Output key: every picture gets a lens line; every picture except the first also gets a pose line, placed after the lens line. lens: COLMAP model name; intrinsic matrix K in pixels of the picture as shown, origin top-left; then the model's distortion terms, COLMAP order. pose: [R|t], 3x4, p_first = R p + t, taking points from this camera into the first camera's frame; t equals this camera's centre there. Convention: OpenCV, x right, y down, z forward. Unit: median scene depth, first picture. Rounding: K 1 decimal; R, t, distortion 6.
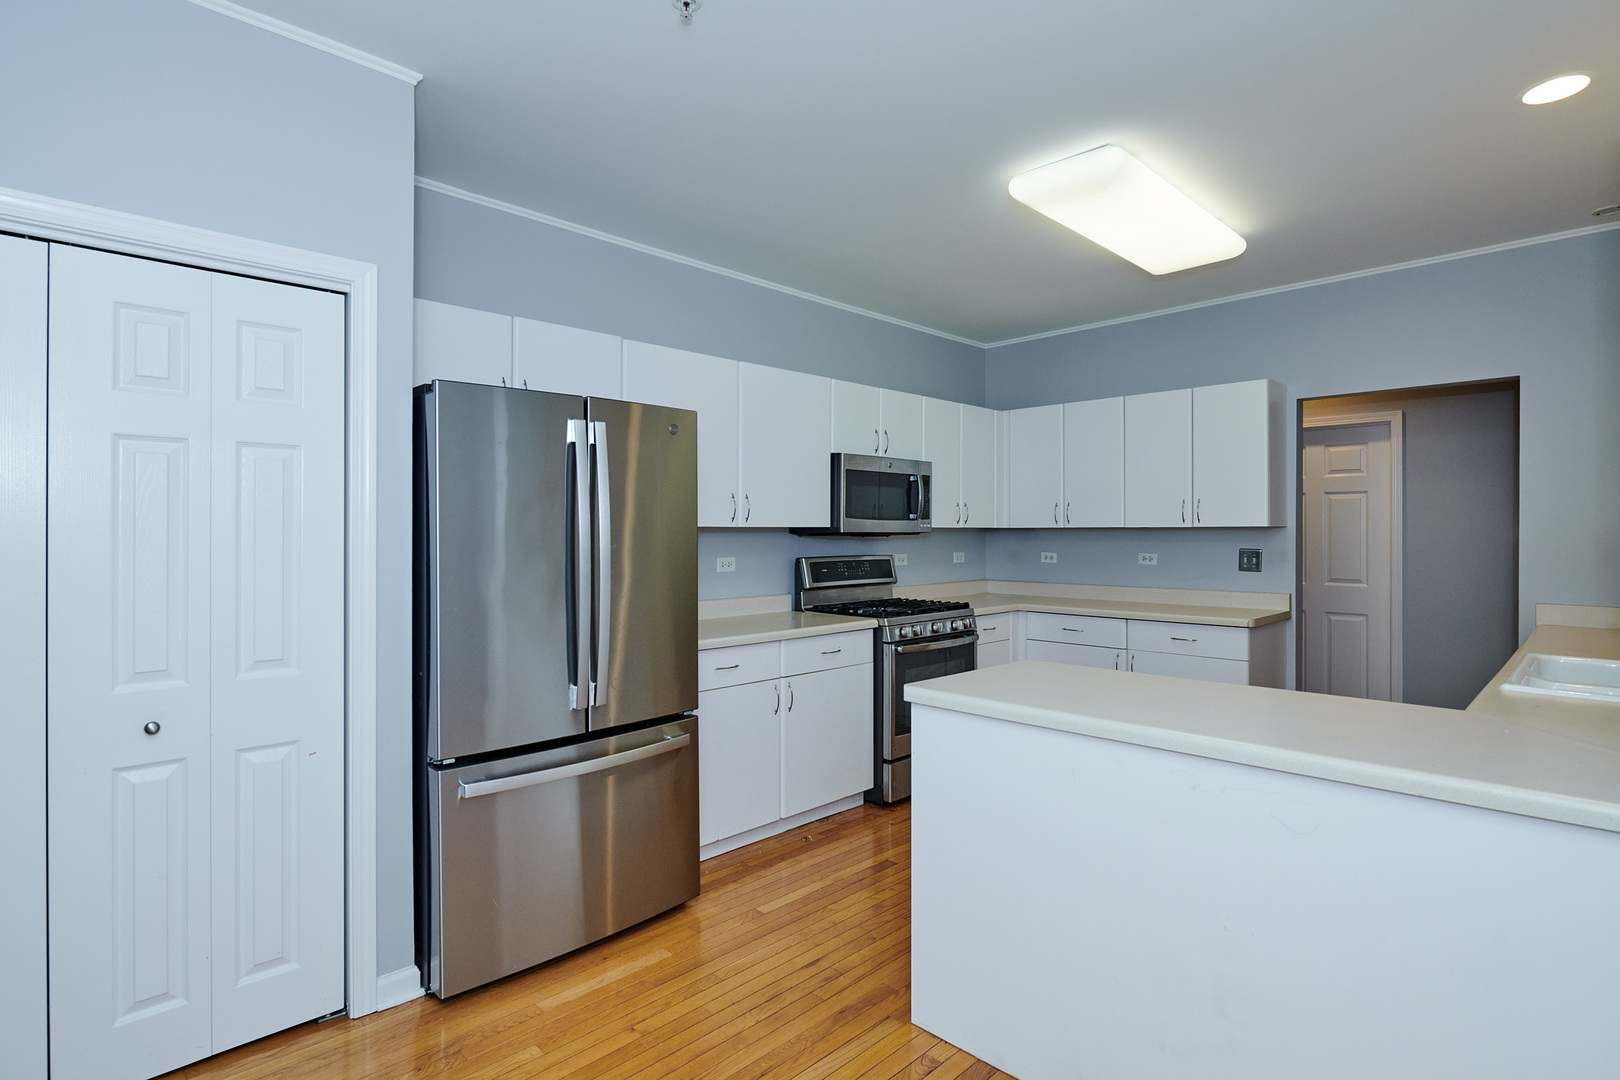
lens RADIAL K [[796.8, 0, 813.5], [0, 796.8, 536.9], [0, 0, 1]] dist [-0.002413, -0.000682]
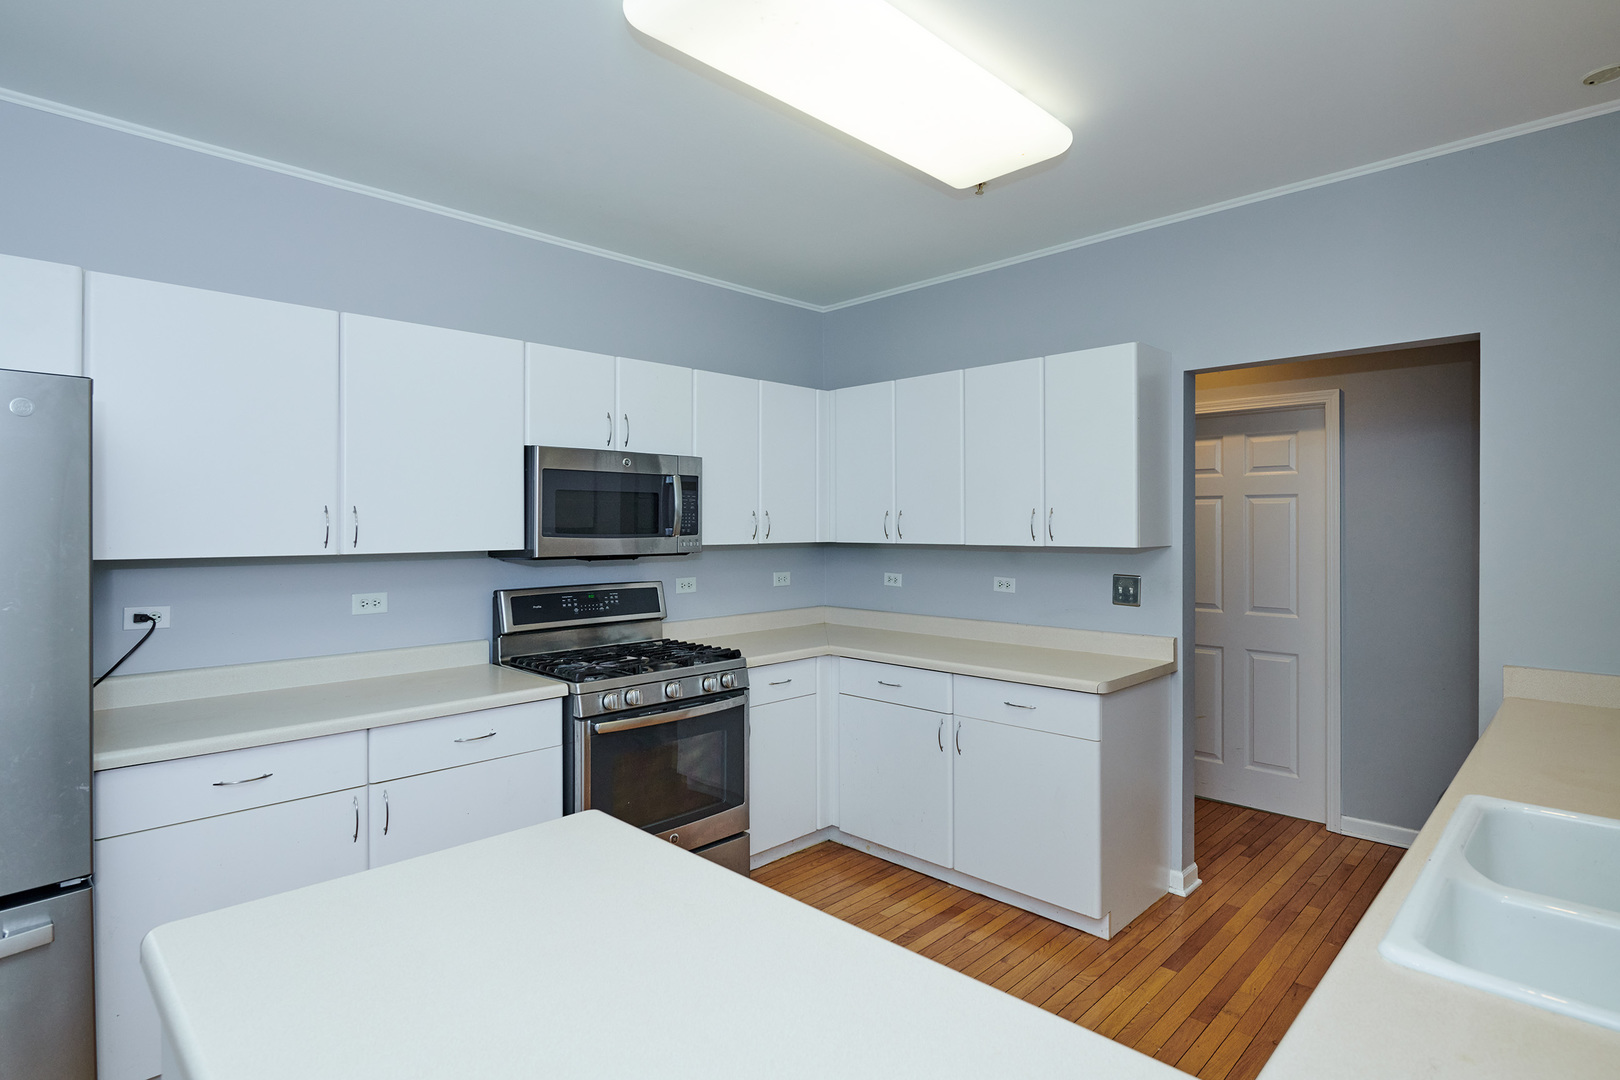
lens RADIAL K [[821.5, 0, 804.4], [0, 821.5, 528.5], [0, 0, 1]] dist [-0.002351, 0.000008]
pose [[0.999950, -0.001502, 0.009931, 0.244987], [0.001540, 0.999991, -0.003883, -0.025636], [-0.009925, 0.003898, 0.999943, 0.243728]]
